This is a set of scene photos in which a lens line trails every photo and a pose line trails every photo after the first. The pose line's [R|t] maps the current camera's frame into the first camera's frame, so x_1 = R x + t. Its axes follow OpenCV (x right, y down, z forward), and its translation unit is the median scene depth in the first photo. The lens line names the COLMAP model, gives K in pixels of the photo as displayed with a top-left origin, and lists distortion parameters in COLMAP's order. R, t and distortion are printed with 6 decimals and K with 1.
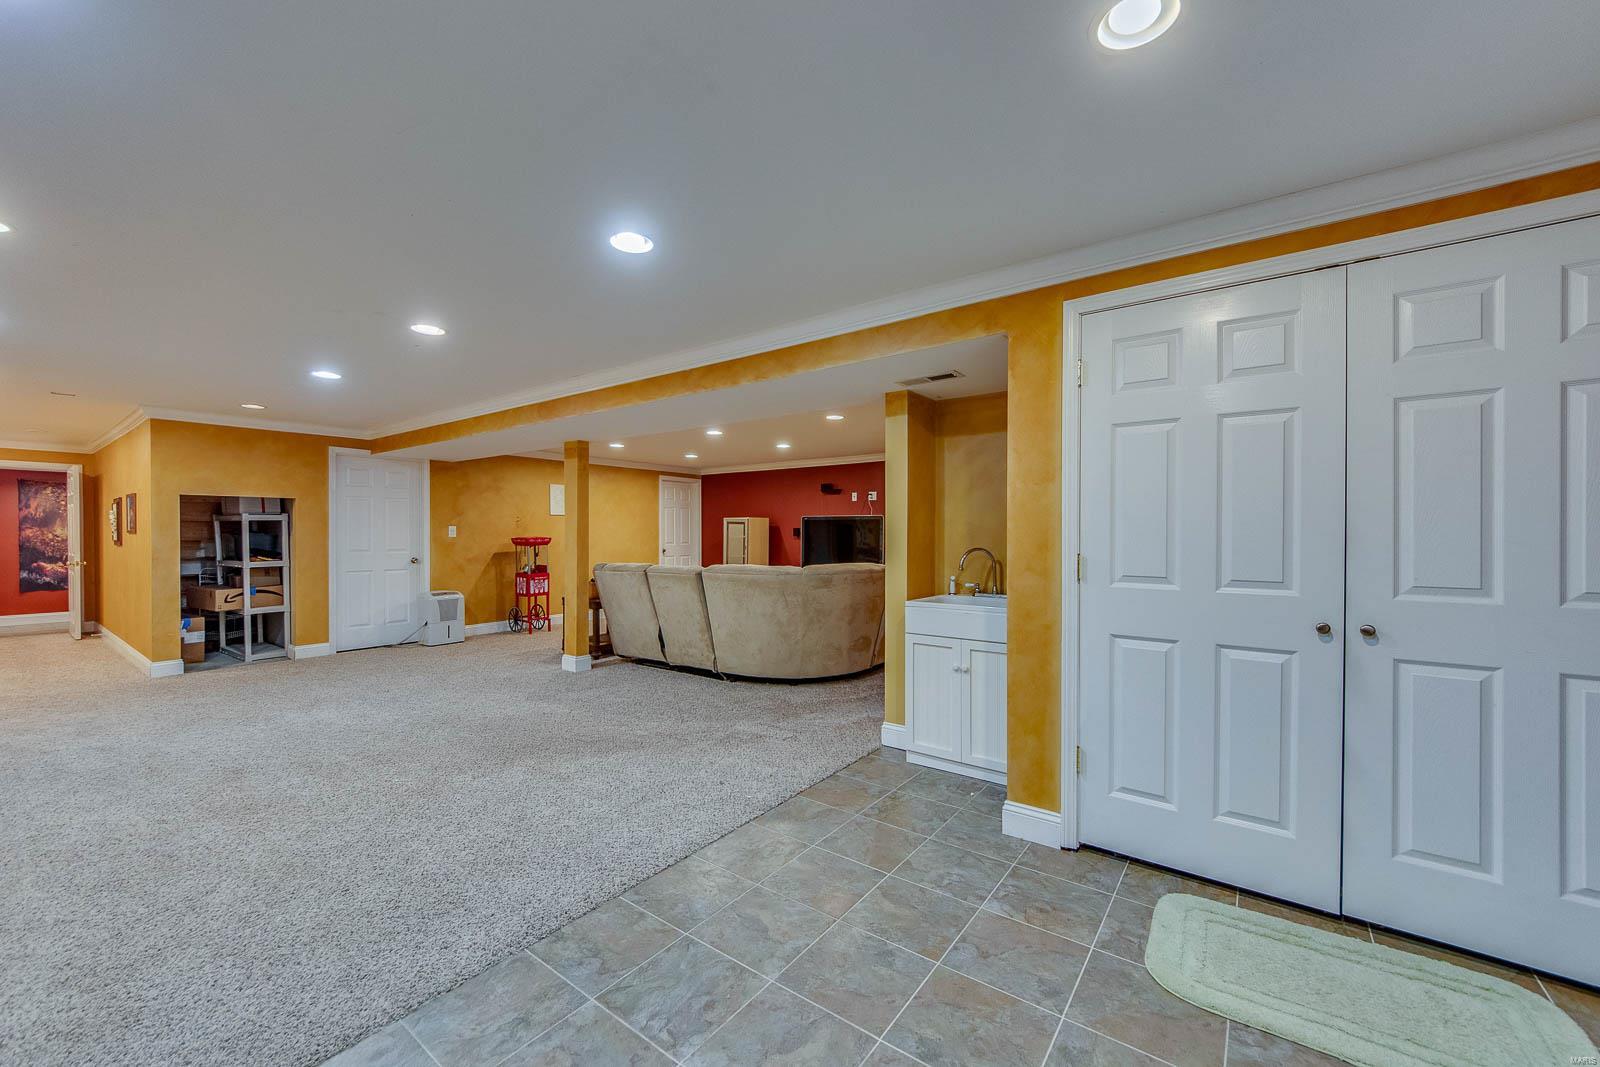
lens RADIAL K [[619.5, 0, 809.7], [0, 619.5, 530.9], [0, 0, 1]] dist [-0.012945, 0.001780]
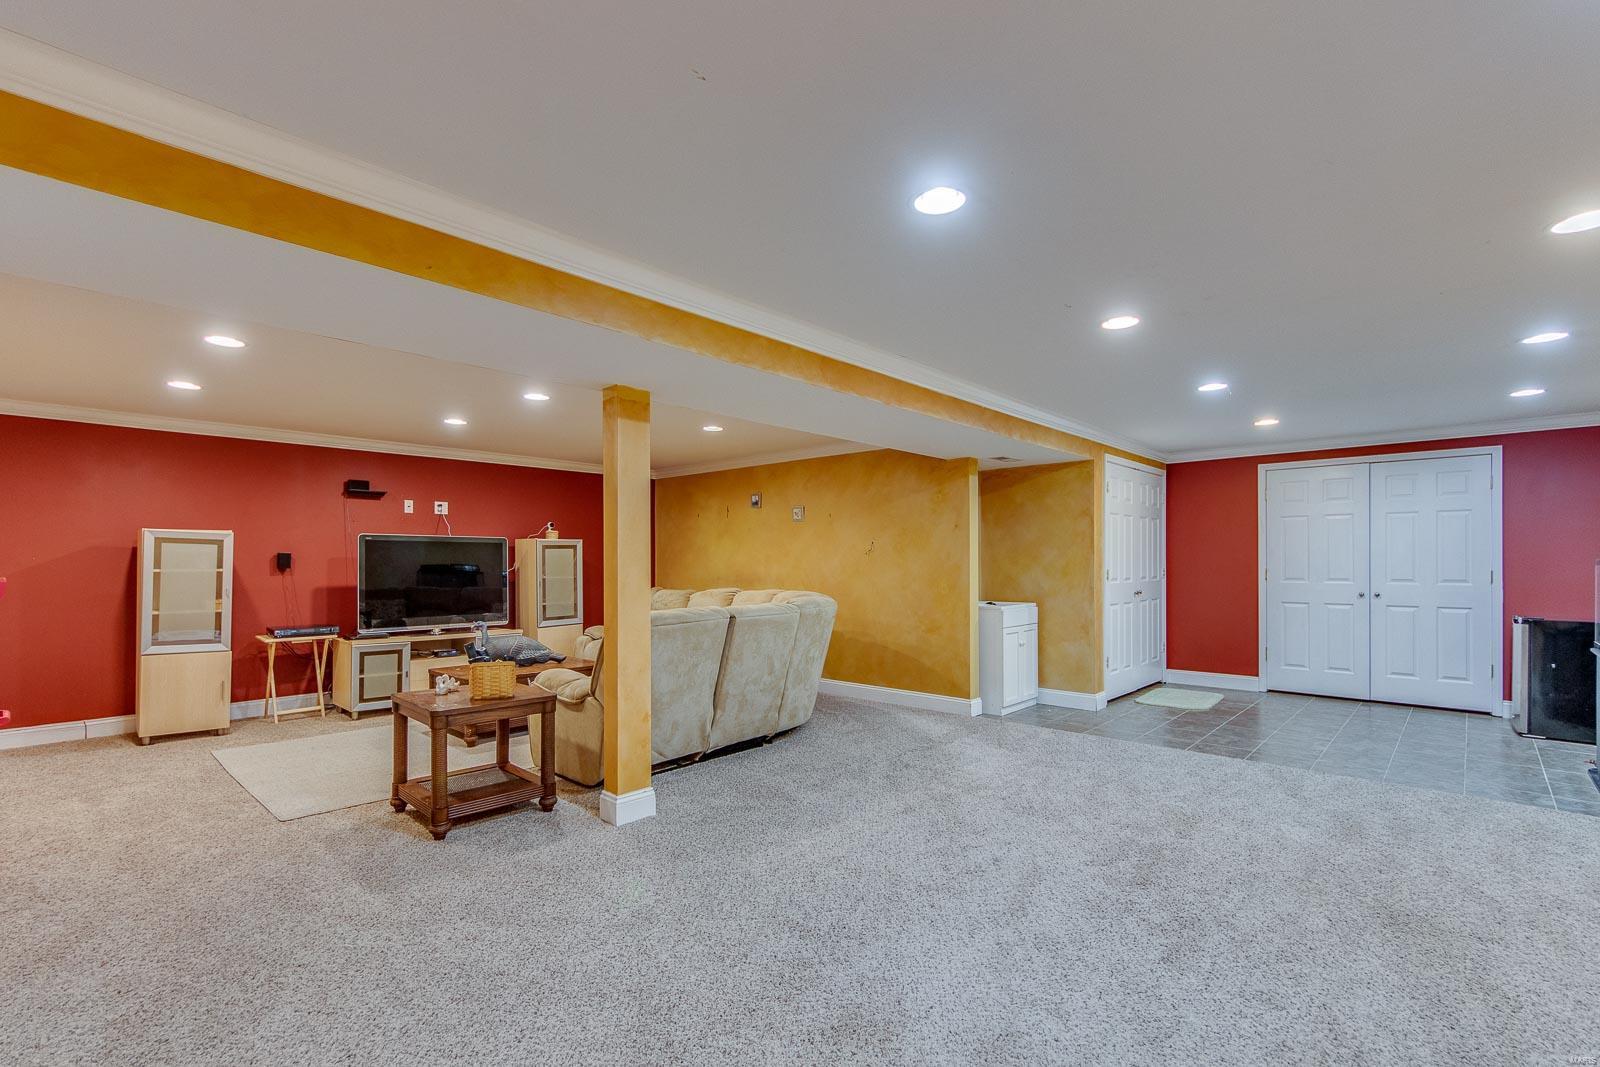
lens RADIAL K [[717.2, 0, 818.3], [0, 717.2, 558.3], [0, 0, 1]] dist [-0.000290, 0.000072]
pose [[0.099816, 0.003244, 0.995001, -0.878669], [0.001320, 0.999993, -0.003393, 0.003117], [-0.995005, 0.001652, 0.099811, 0.697832]]
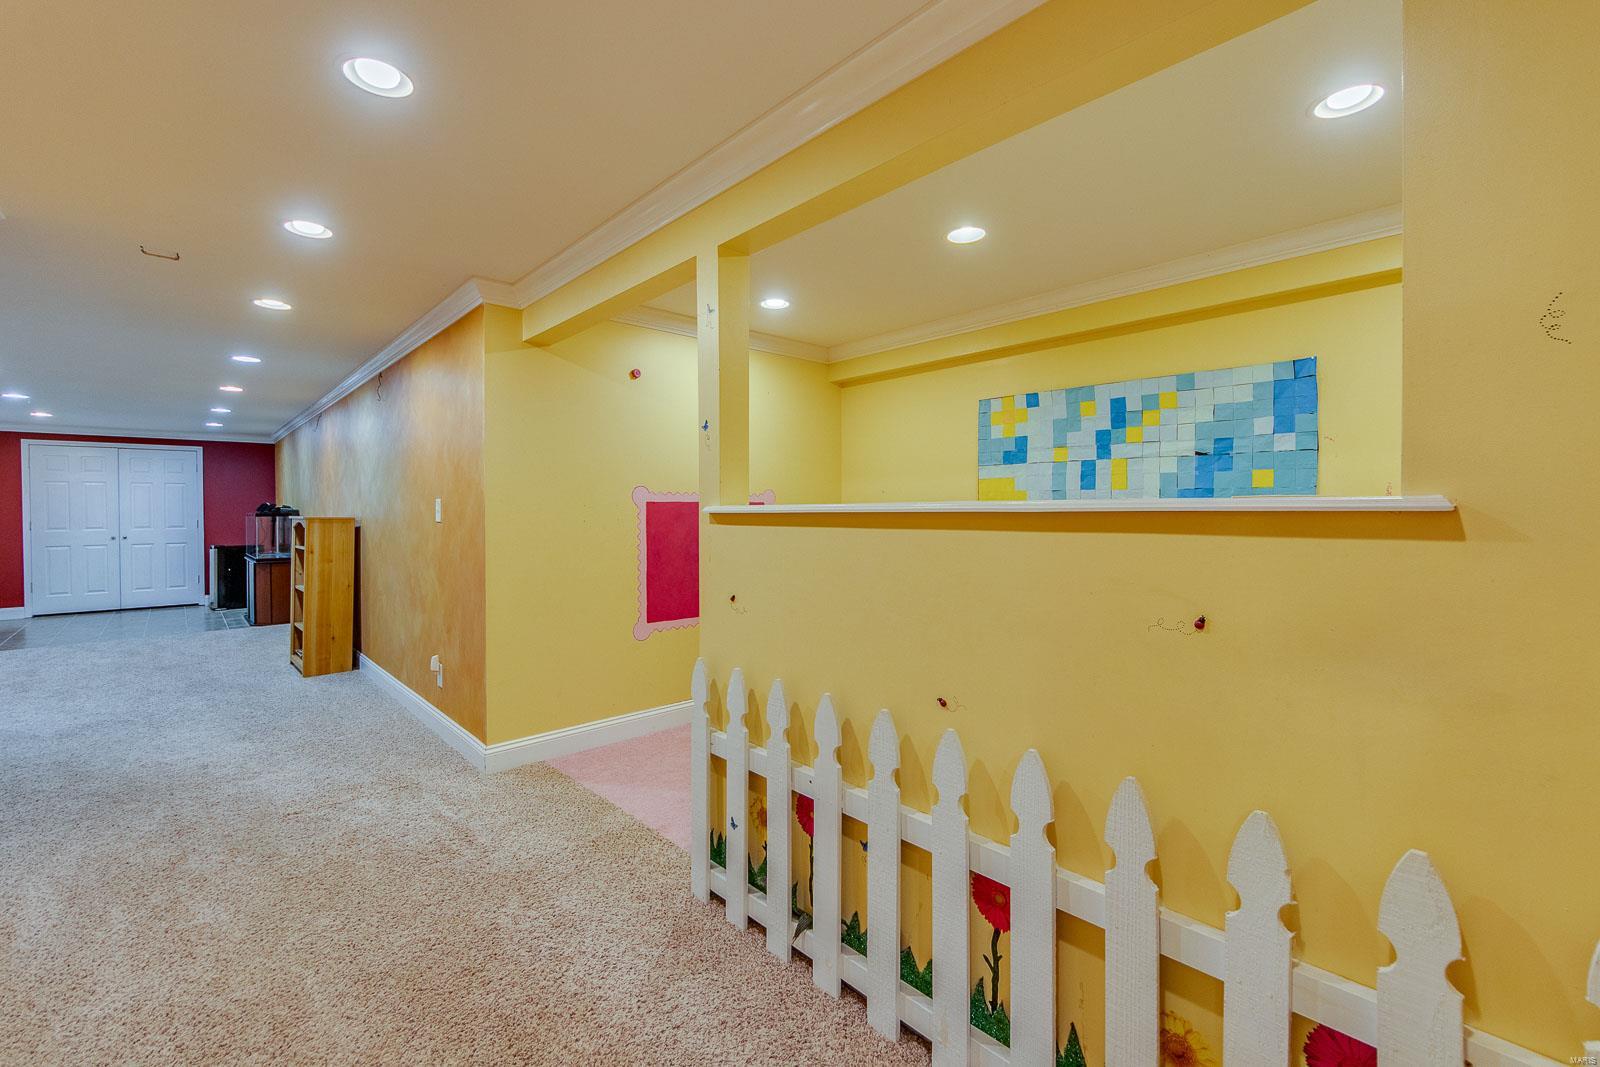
lens RADIAL K [[717.2, 0, 802.9], [0, 717.2, 518.6], [0, 0, 1]] dist [-0.000290, 0.000072]
pose [[-0.978101, -0.000281, 0.208132, -1.391167], [0.002813, 0.999890, 0.014571, -0.003848], [-0.208113, 0.014838, -0.977992, 1.103481]]
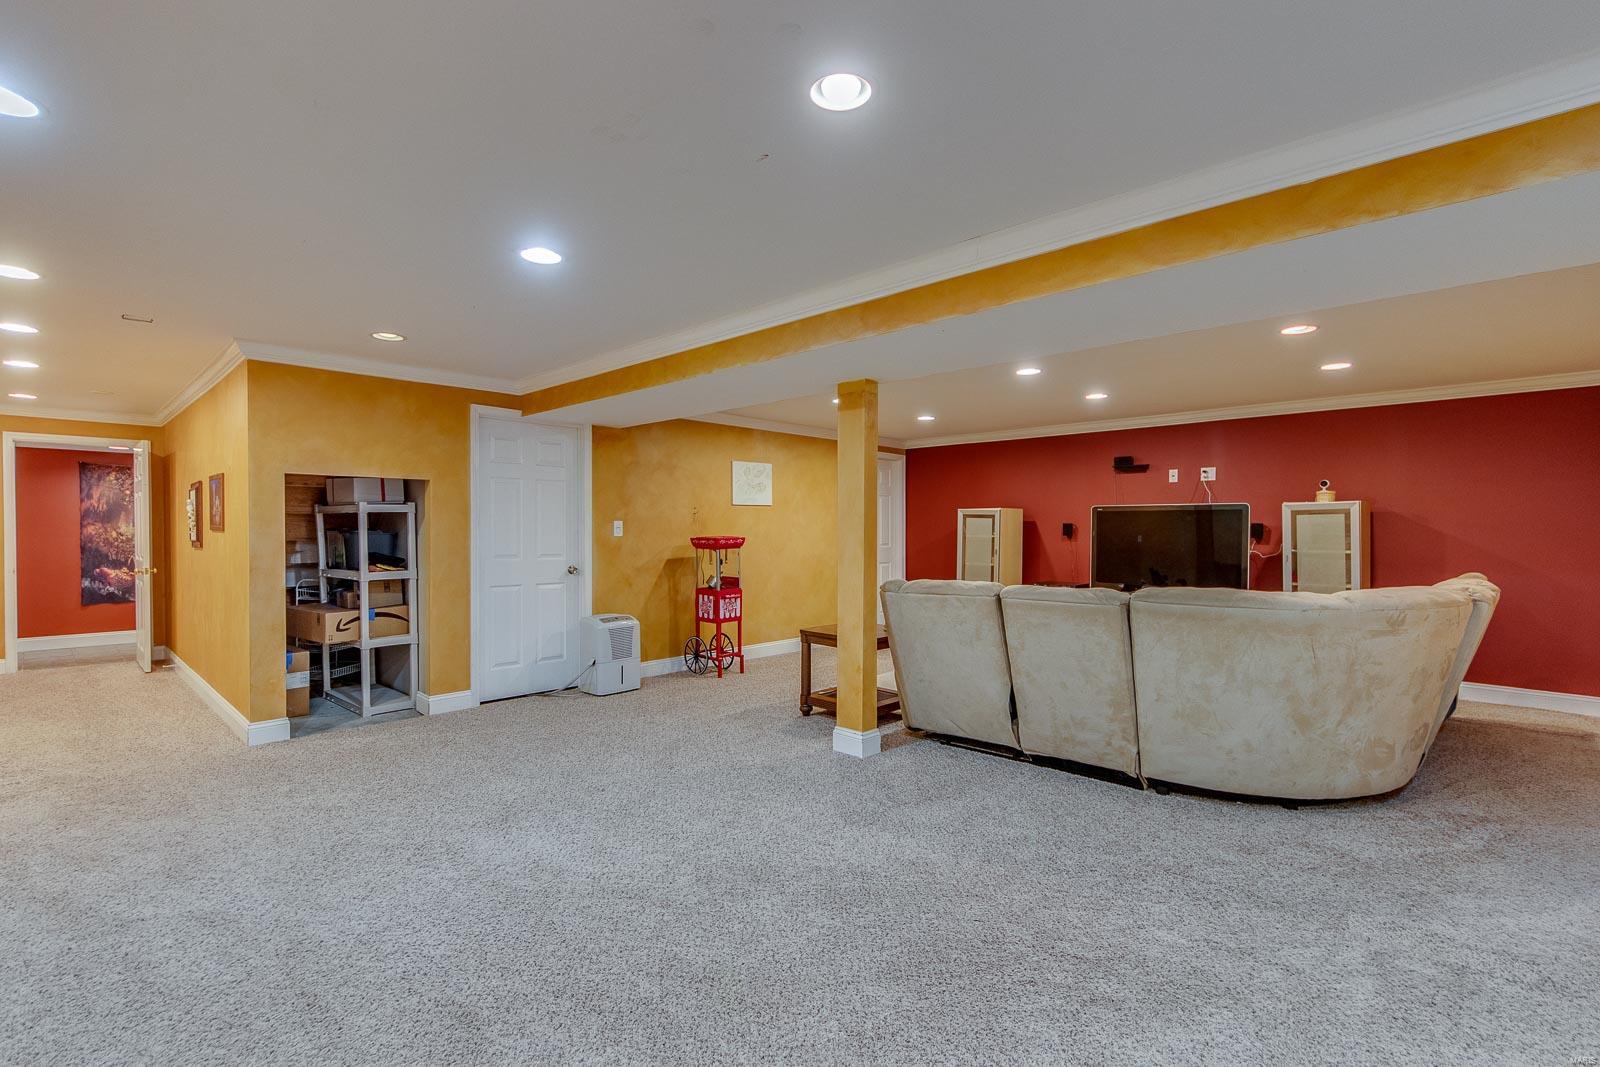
lens RADIAL K [[742.8, 0, 790.7], [0, 742.8, 531.4], [0, 0, 1]] dist [0.000825, -0.003240]
pose [[0.988716, 0.000885, -0.149796, -0.293212], [-0.000285, 0.999992, 0.004032, 0.001013], [0.149799, -0.003944, 0.988709, 0.226392]]
